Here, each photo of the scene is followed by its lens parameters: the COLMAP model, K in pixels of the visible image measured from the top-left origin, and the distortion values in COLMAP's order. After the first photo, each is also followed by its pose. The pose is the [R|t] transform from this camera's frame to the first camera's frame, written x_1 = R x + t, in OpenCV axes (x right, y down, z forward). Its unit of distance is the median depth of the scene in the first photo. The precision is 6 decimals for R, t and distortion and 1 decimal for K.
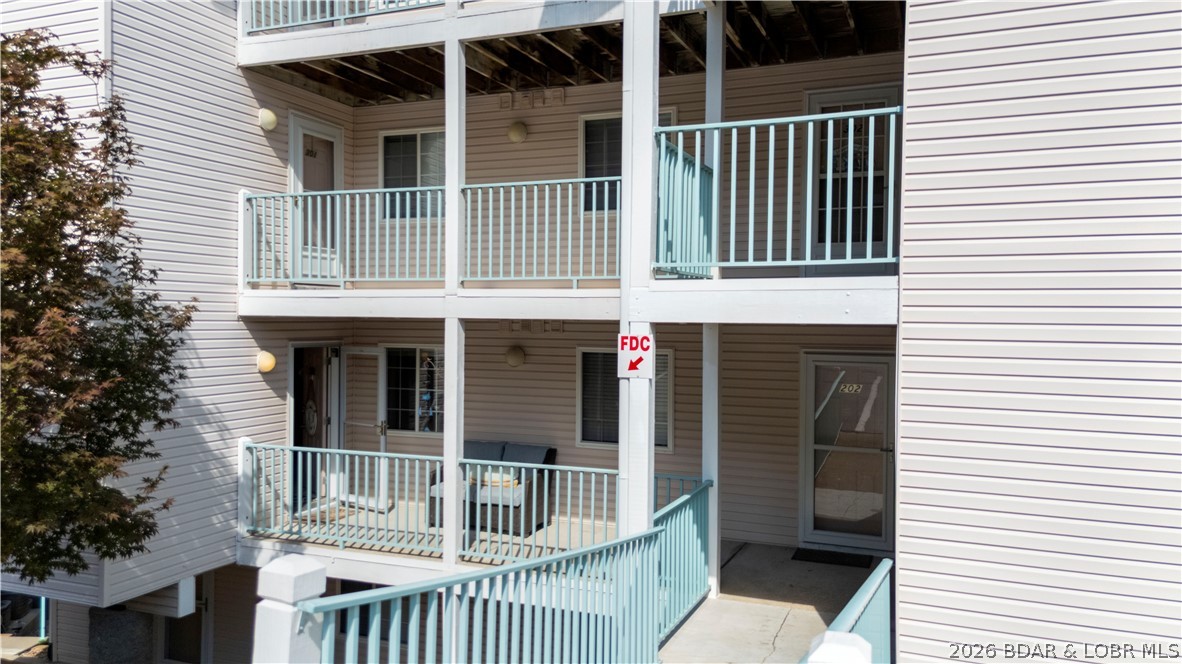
lens RADIAL K [[860.8, 0, 591.0], [0, 860.8, 332.0], [0, 0, 1]] dist [0.070070, -0.098641]
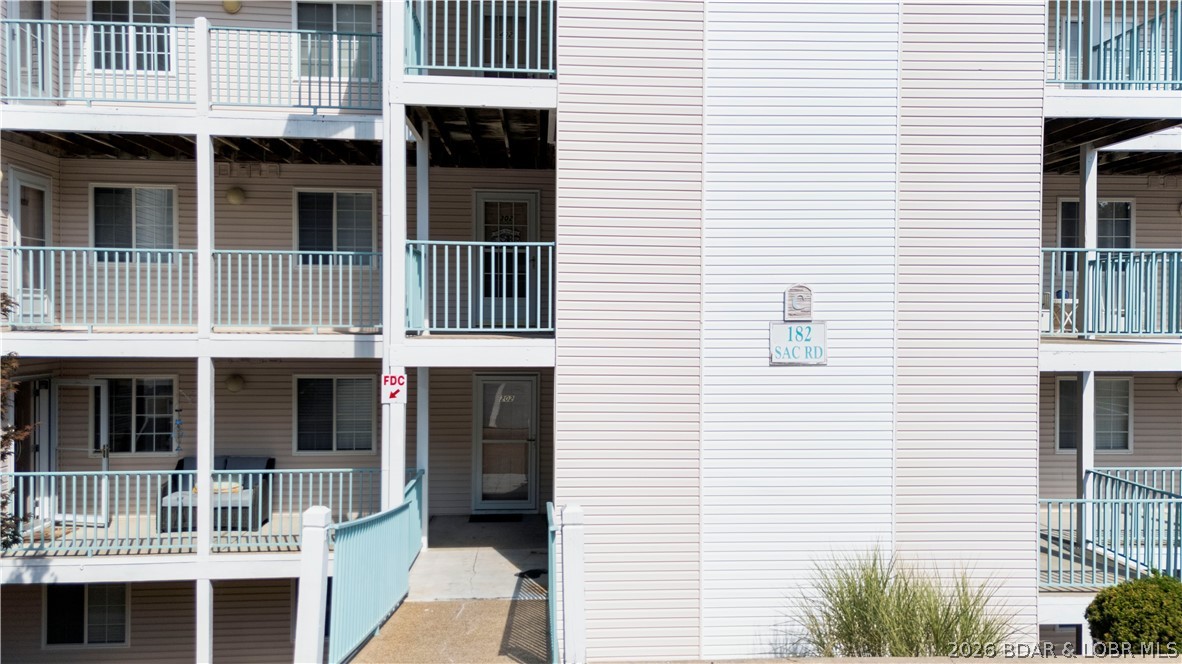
lens RADIAL K [[860.8, 0, 591.0], [0, 860.8, 332.0], [0, 0, 1]] dist [0.070070, -0.098641]
pose [[0.900608, -0.010196, 0.434513, -0.182577], [0.010405, 0.999944, 0.001898, -0.044121], [-0.434508, 0.002812, 0.900664, -0.325672]]
